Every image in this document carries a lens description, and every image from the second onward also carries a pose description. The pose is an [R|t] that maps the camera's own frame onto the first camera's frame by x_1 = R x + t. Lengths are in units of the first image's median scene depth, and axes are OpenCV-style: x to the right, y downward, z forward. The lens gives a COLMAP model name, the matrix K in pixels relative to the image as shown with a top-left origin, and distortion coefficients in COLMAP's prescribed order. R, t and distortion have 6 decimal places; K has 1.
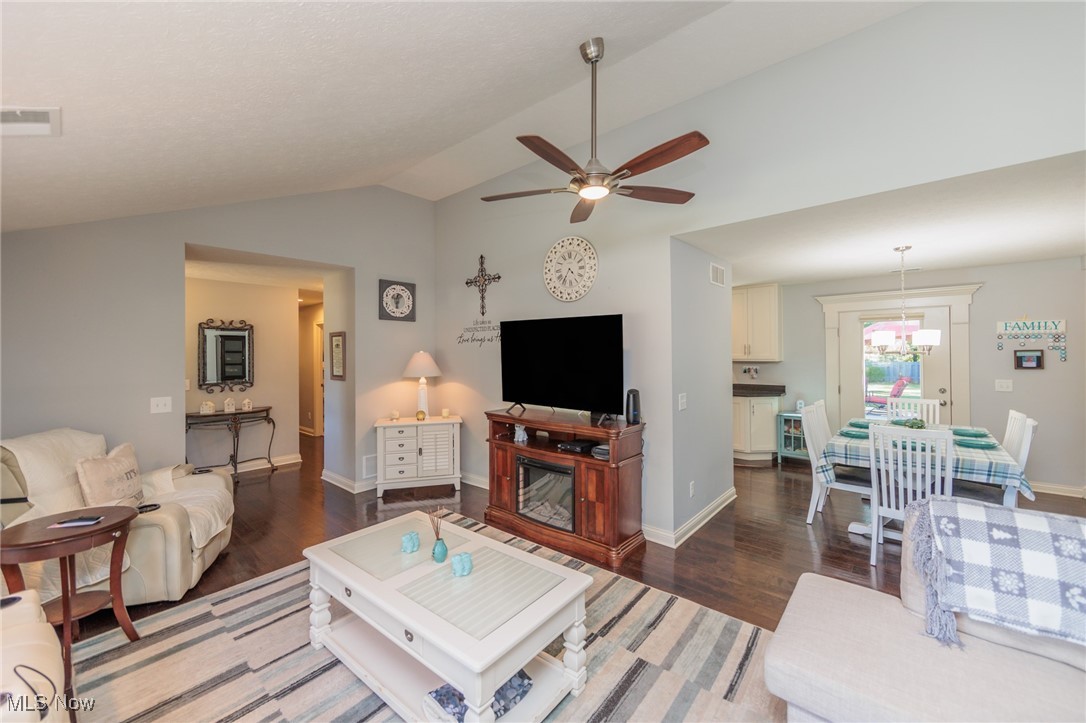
lens RADIAL K [[425.9, 0, 538.4], [0, 425.9, 350.2], [0, 0, 1]] dist [-0.003435, 0.001117]
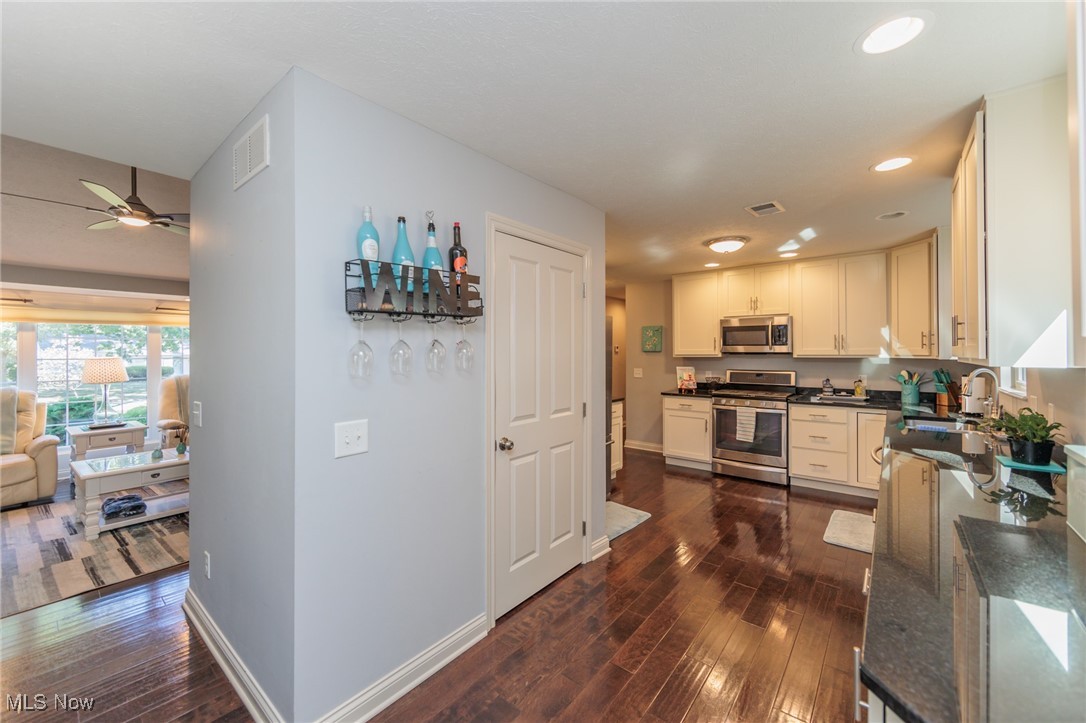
lens RADIAL K [[425.9, 0, 544.1], [0, 425.9, 351.0], [0, 0, 1]] dist [-0.003435, 0.001117]
pose [[0.032703, 0.004340, -0.999456, 0.738790], [0.007151, 0.999964, 0.004576, 0.017745], [0.999440, -0.007296, 0.032670, 1.099814]]
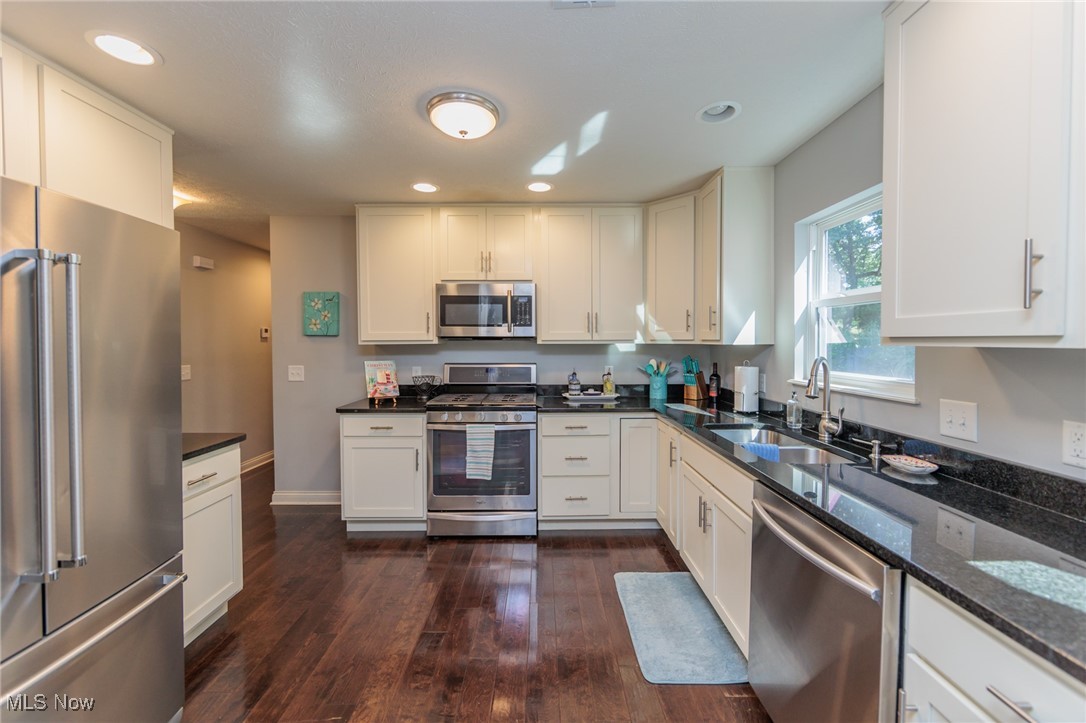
lens RADIAL K [[425.9, 0, 542.6], [0, 425.9, 353.2], [0, 0, 1]] dist [-0.003435, 0.001117]
pose [[0.663378, 0.026625, -0.747811, 0.293883], [0.000900, 0.999338, 0.036378, 0.031172], [0.748284, -0.024805, 0.662914, 1.258578]]
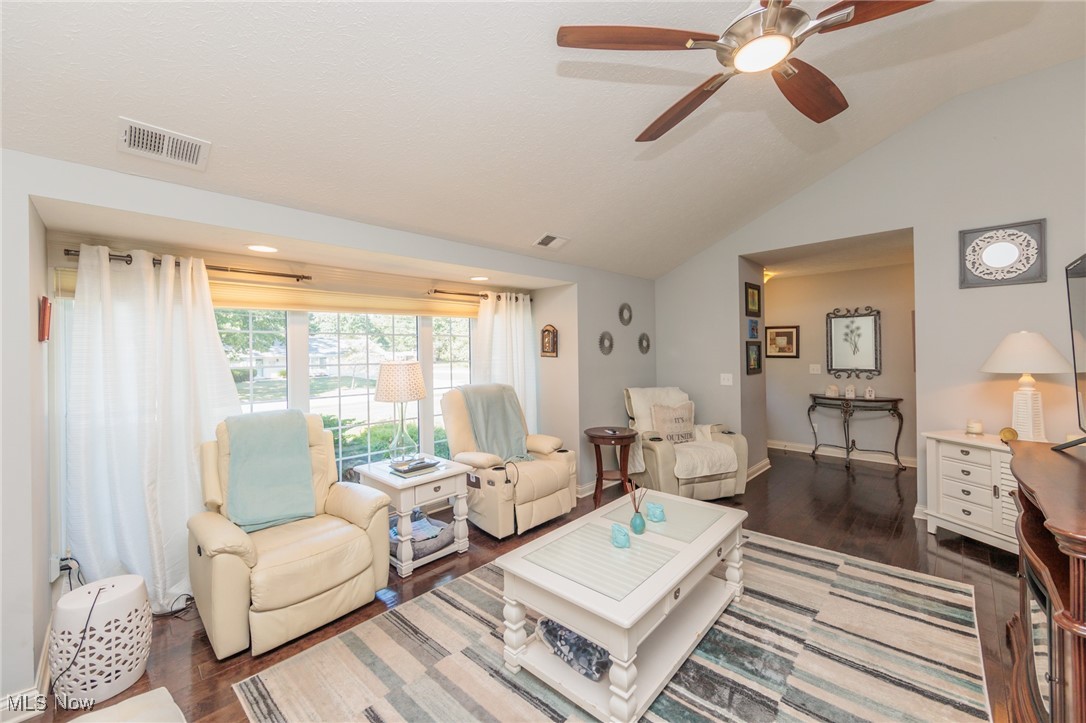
lens RADIAL K [[425.9, 0, 553.2], [0, 425.9, 352.3], [0, 0, 1]] dist [-0.003435, 0.001117]
pose [[-0.047982, 0.009397, -0.998804, 0.360101], [0.019896, 0.999766, 0.008450, 0.013924], [0.998650, -0.019467, -0.048158, 0.365202]]
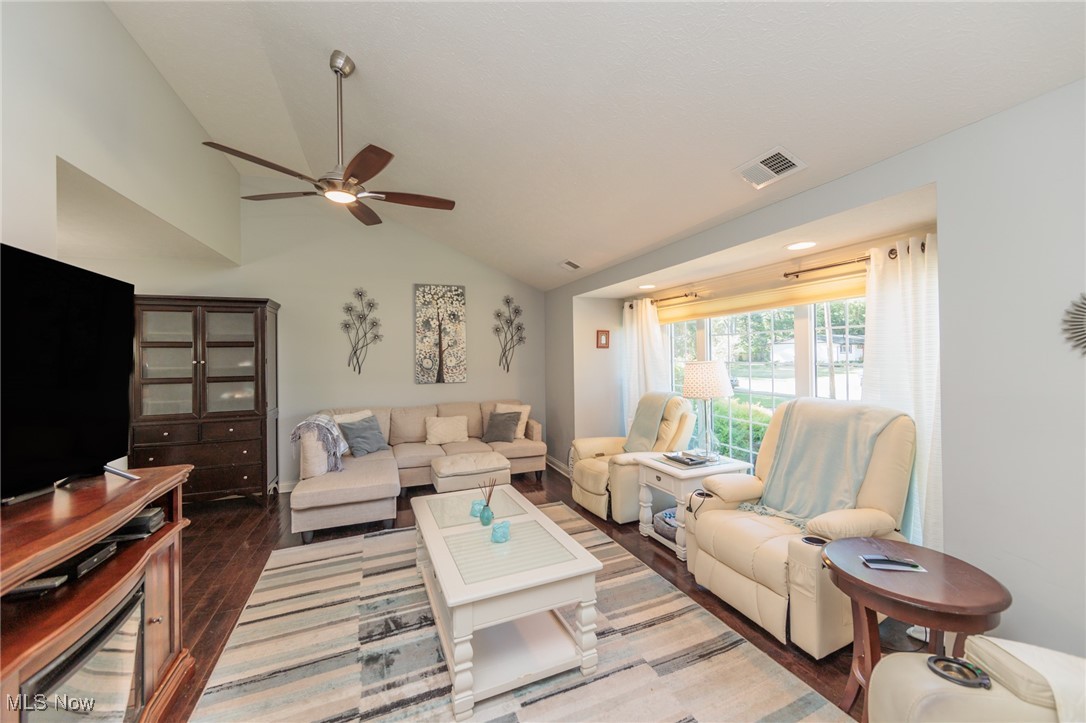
lens RADIAL K [[425.9, 0, 548.1], [0, 425.9, 351.6], [0, 0, 1]] dist [-0.003435, 0.001117]
pose [[-0.889032, 0.023455, 0.457244, -0.391699], [0.018900, 0.999716, -0.014535, 0.018996], [-0.457455, -0.004280, -0.889223, 0.840836]]
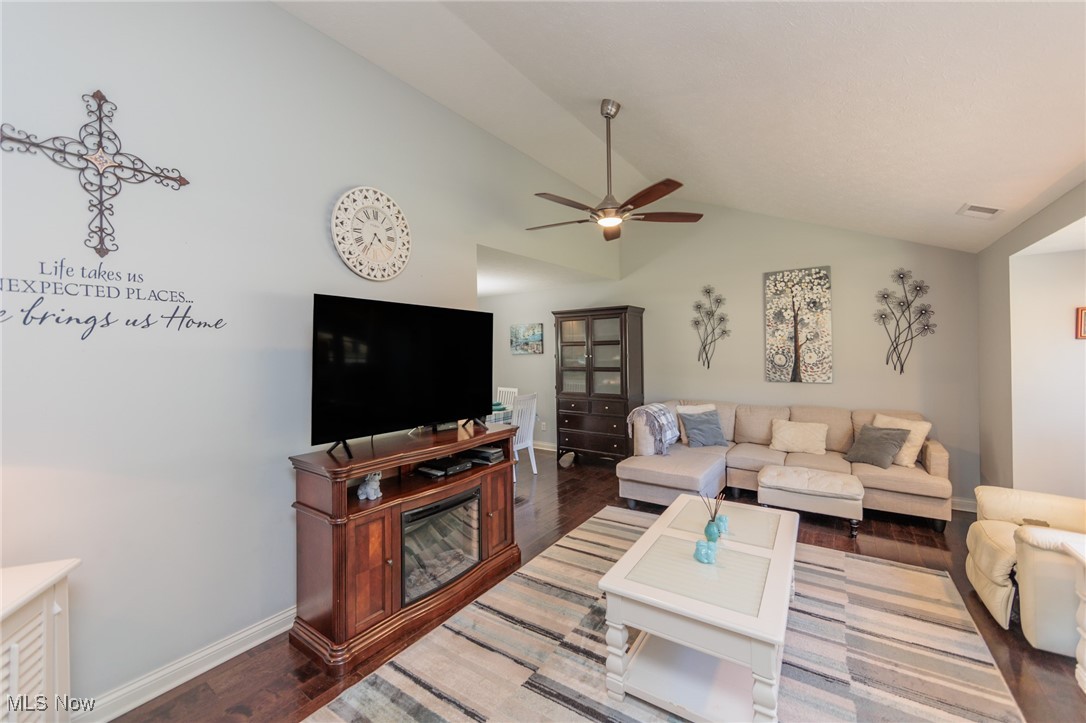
lens RADIAL K [[425.9, 0, 541.7], [0, 425.9, 349.4], [0, 0, 1]] dist [-0.003435, 0.001117]
pose [[-0.100273, 0.014859, 0.994849, -0.536183], [0.012953, 0.999823, -0.013628, 0.010429], [-0.994876, 0.011520, -0.100448, 0.656850]]
